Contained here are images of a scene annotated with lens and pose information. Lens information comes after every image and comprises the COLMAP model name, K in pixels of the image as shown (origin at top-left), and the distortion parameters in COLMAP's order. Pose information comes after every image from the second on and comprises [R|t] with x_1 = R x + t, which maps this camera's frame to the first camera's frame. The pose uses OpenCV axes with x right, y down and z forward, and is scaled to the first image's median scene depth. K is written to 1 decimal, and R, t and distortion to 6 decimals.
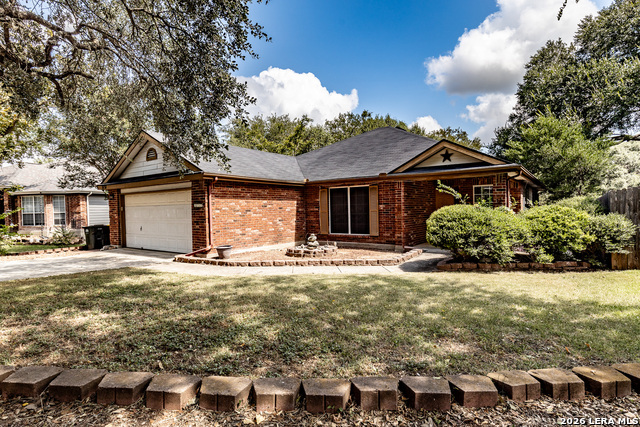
lens RADIAL K [[293.6, 0, 322.6], [0, 293.6, 215.1], [0, 0, 1]] dist [0.005147, -0.001020]
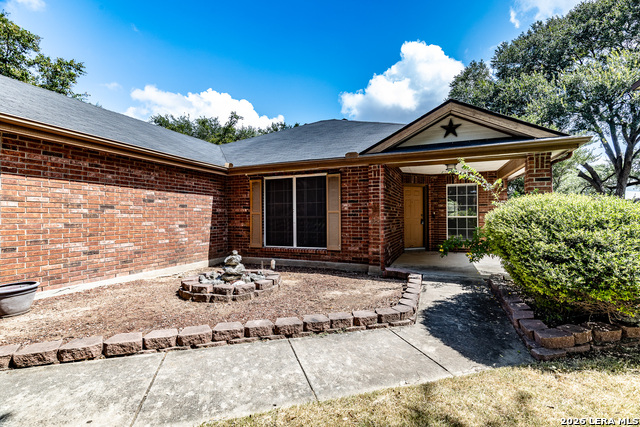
lens RADIAL K [[293.6, 0, 321.3], [0, 293.6, 216.1], [0, 0, 1]] dist [0.005147, -0.001020]
pose [[0.974589, 0.013862, 0.223572, 0.000438], [-0.009121, 0.999711, -0.022227, 0.009269], [-0.223815, 0.019623, 0.974434, 0.382122]]
